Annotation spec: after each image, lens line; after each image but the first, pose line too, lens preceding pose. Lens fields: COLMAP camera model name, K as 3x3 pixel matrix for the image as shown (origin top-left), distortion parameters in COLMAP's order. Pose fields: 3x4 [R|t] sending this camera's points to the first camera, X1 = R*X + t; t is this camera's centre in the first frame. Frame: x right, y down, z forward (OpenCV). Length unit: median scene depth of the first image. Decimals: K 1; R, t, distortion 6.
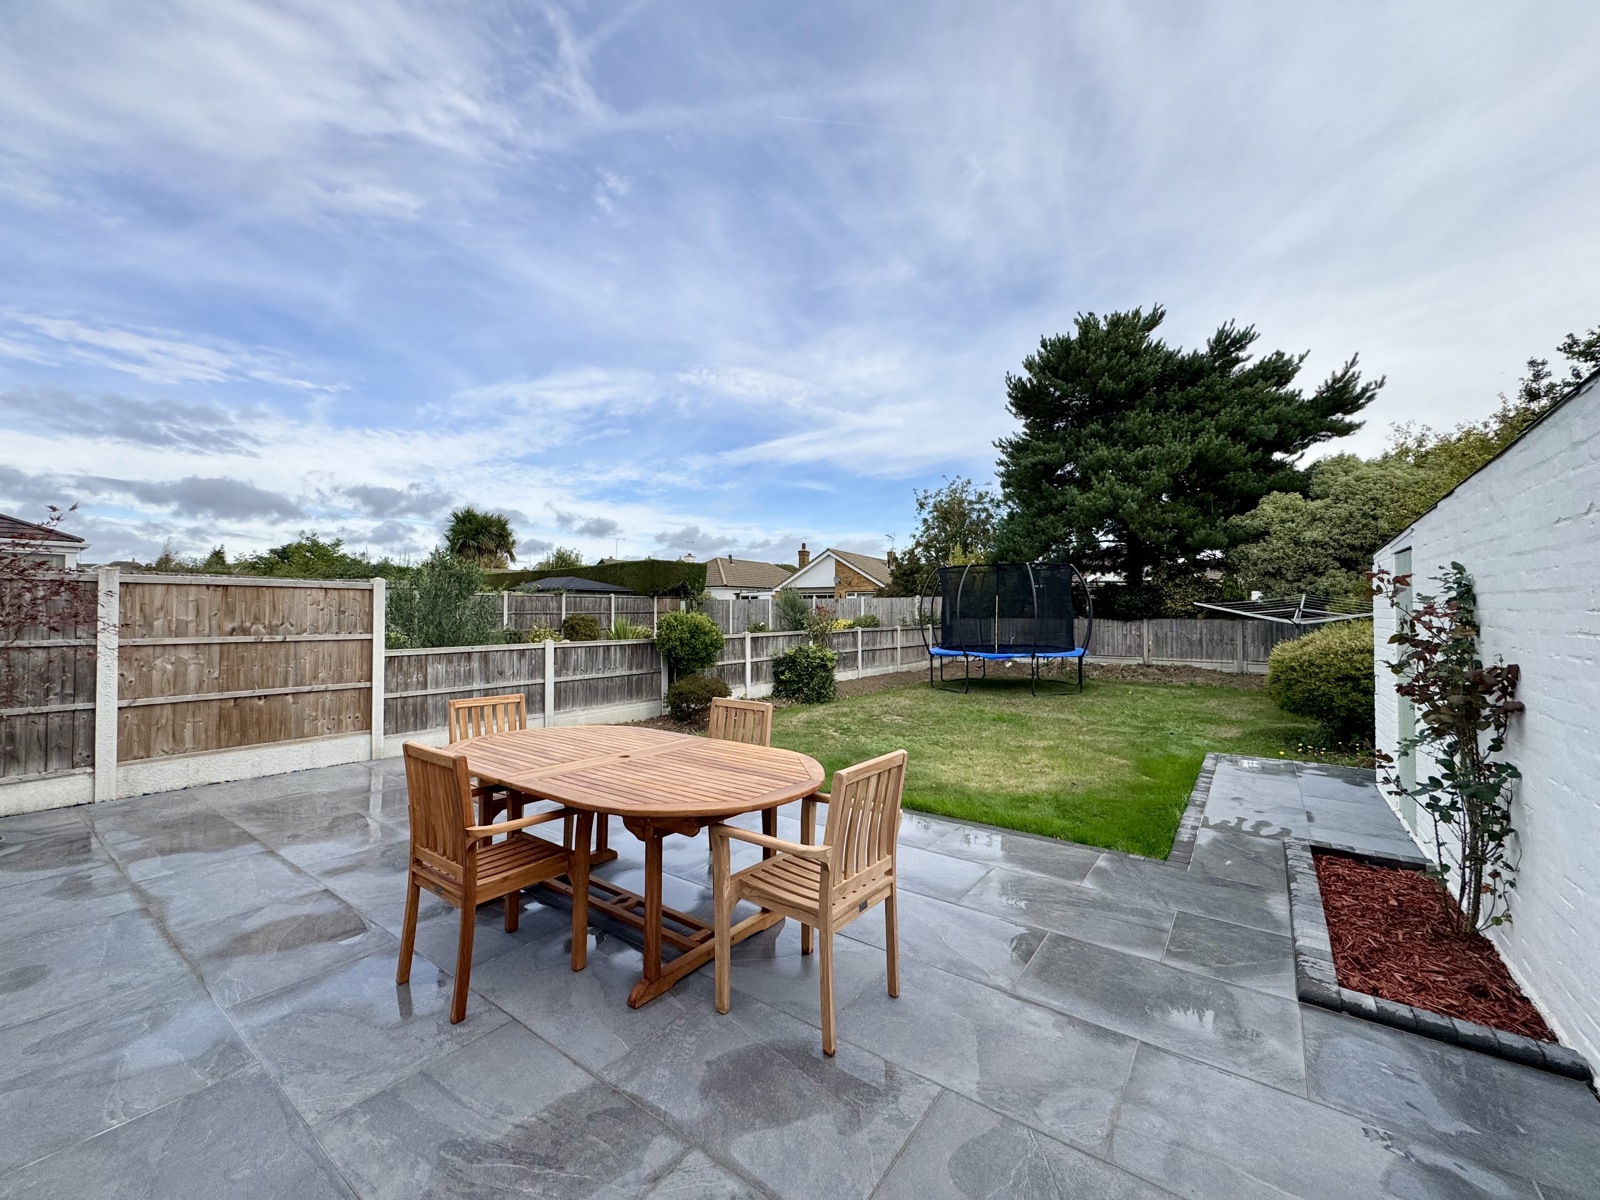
lens RADIAL K [[637.8, 0, 800.0], [0, 637.8, 600.0], [0, 0, 1]] dist [-0.001858, -0.000188]
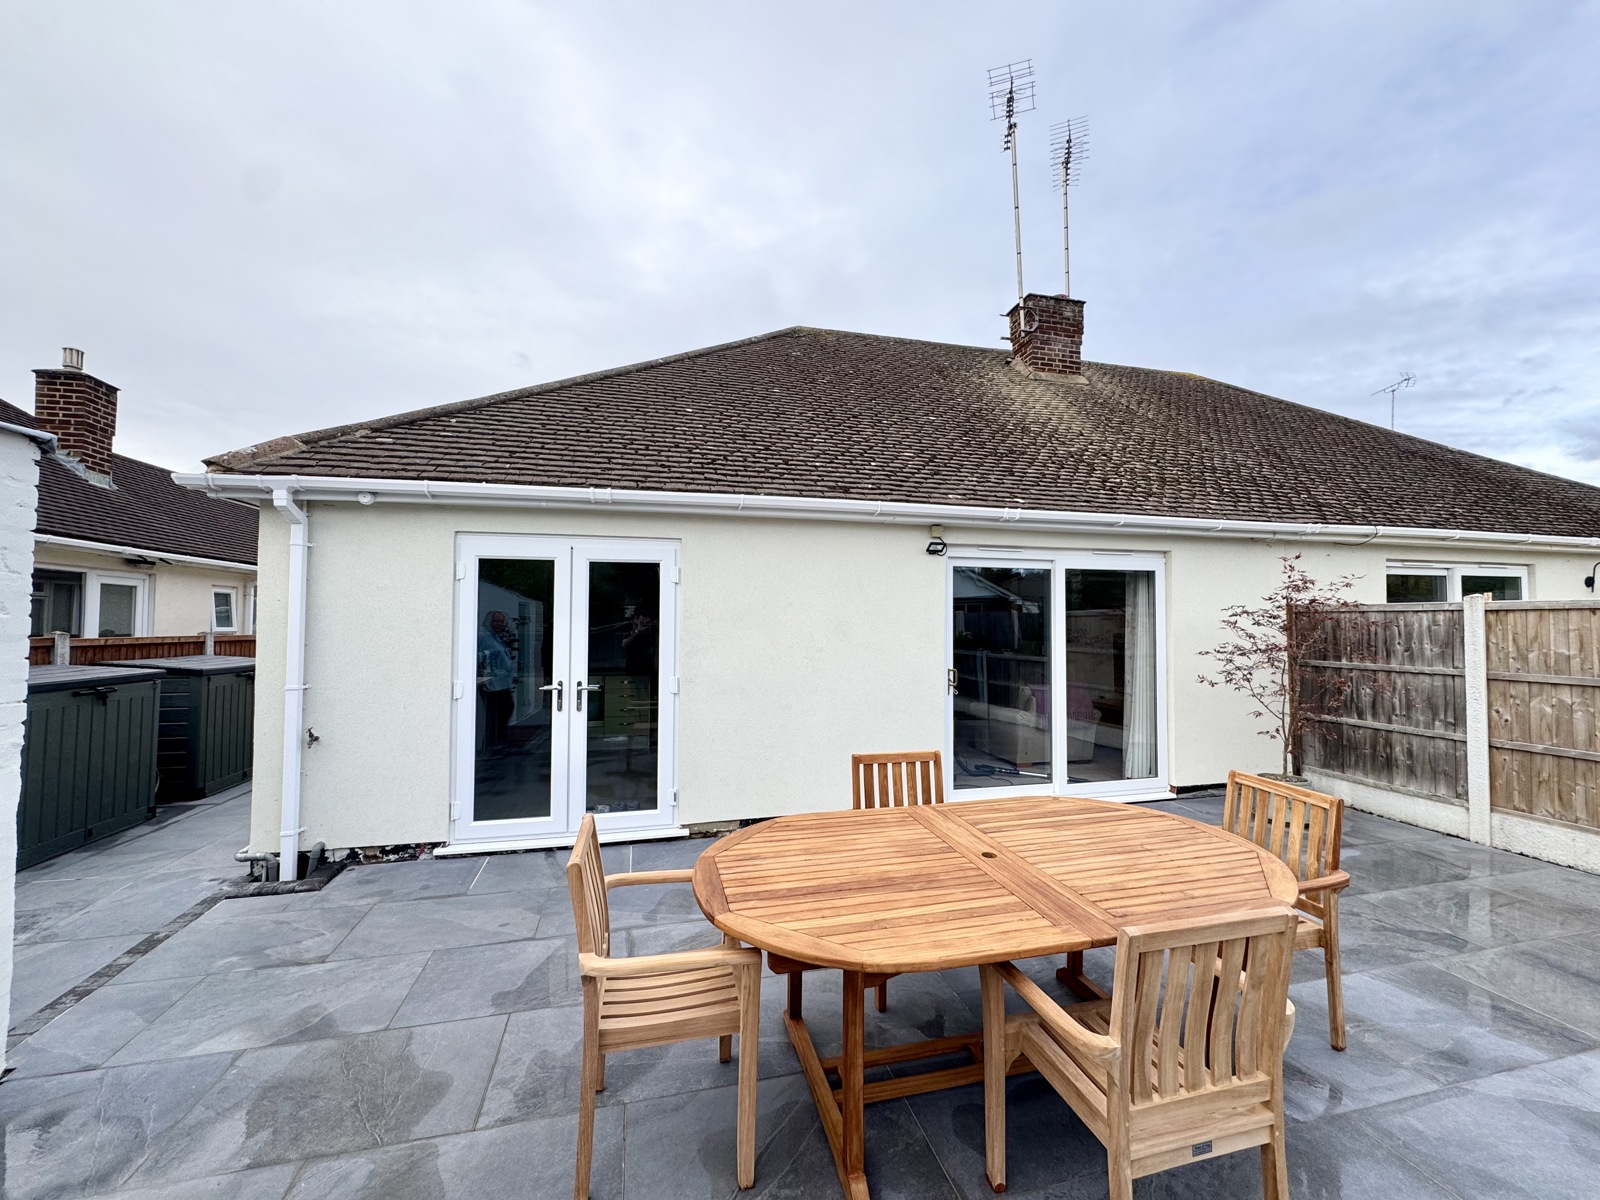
lens RADIAL K [[637.8, 0, 800.0], [0, 637.8, 600.0], [0, 0, 1]] dist [-0.001858, -0.000188]
pose [[-0.637856, -0.025901, -0.769720, 0.262099], [0.011764, 0.998990, -0.043364, -0.013114], [0.770066, -0.036715, -0.636907, 0.779610]]
